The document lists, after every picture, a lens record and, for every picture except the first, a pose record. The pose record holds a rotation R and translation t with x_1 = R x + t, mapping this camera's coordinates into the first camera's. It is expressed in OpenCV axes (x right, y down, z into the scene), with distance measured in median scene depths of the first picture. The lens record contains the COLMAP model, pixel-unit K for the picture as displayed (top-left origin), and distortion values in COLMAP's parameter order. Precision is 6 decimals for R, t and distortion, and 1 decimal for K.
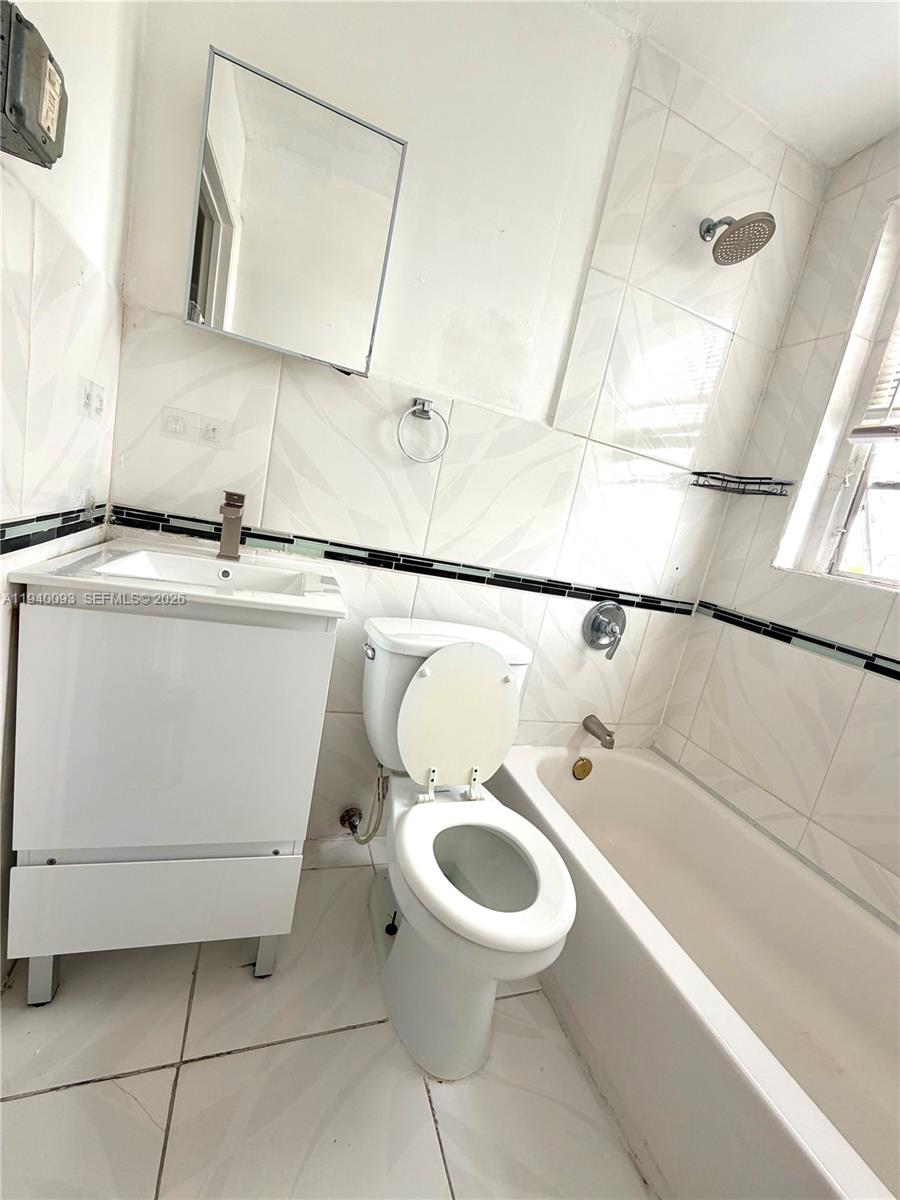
lens RADIAL K [[481.8, 0, 447.4], [0, 481.8, 596.1], [0, 0, 1]] dist [-0.000323, 0.000219]
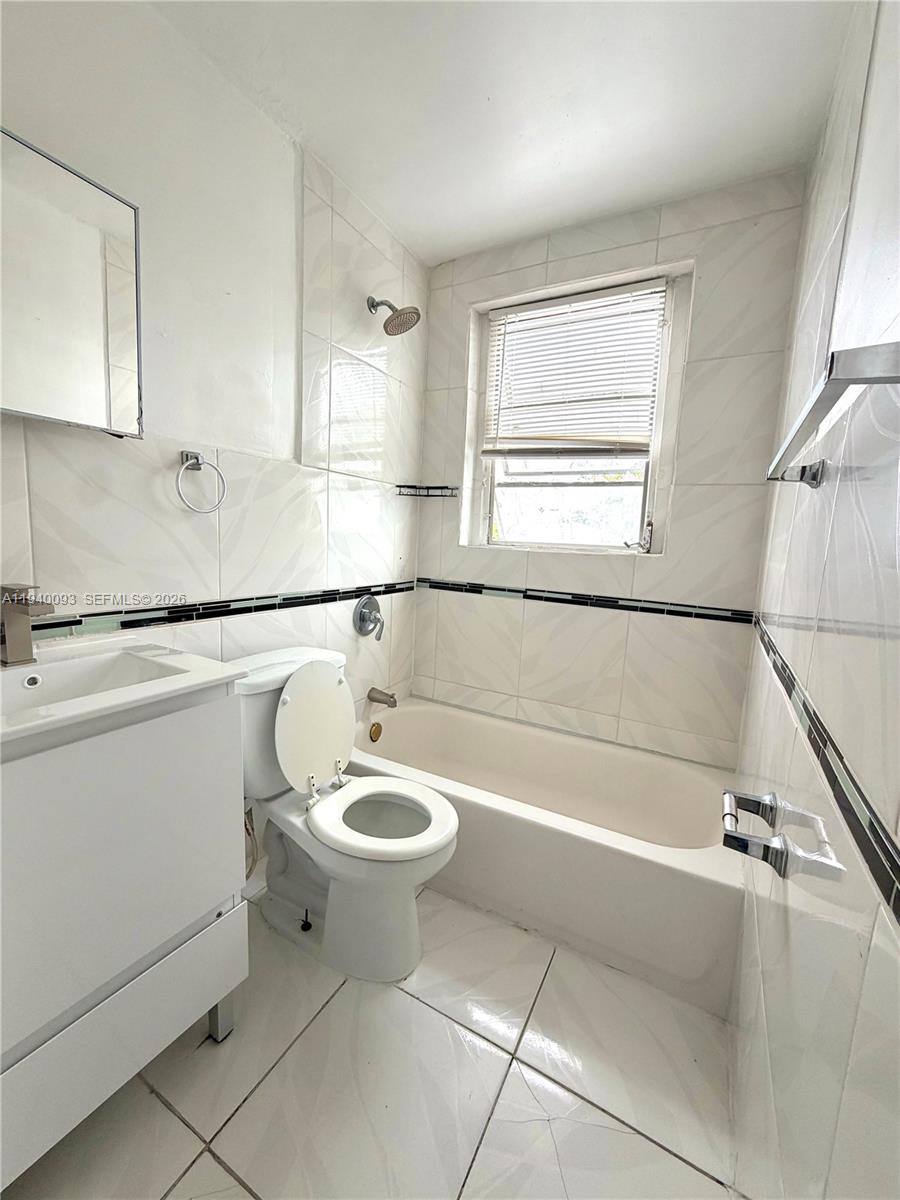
lens RADIAL K [[481.8, 0, 452.2], [0, 481.8, 596.7], [0, 0, 1]] dist [-0.000323, 0.000219]
pose [[0.735831, -0.248694, 0.629844, -0.325593], [0.222375, 0.967281, 0.122135, -0.102108], [-0.639610, 0.050191, 0.767059, -0.108524]]
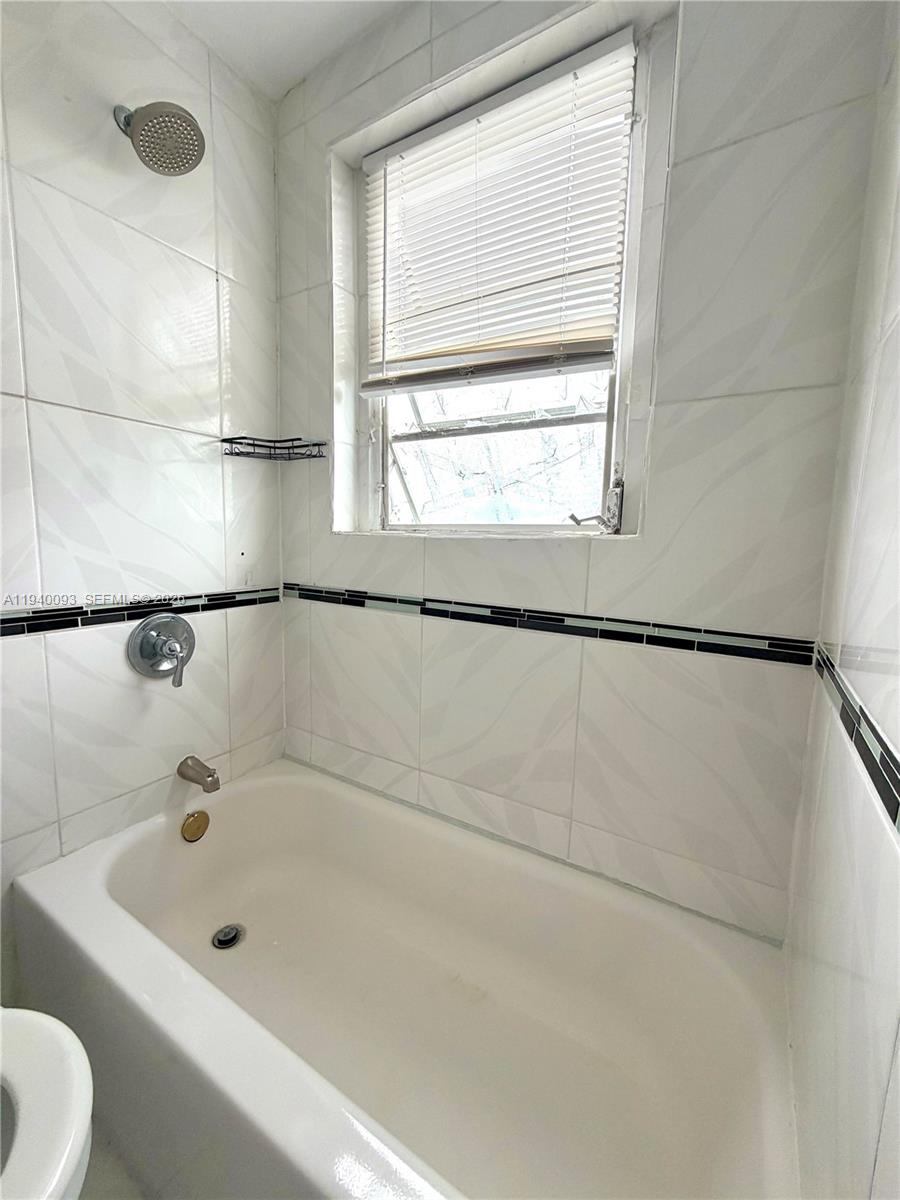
lens RADIAL K [[481.8, 0, 451.4], [0, 481.8, 596.4], [0, 0, 1]] dist [-0.000323, 0.000219]
pose [[0.765527, -0.258415, 0.589228, 0.284929], [0.243639, 0.964028, 0.106252, 0.017839], [-0.595490, 0.062220, 0.800950, 0.117999]]
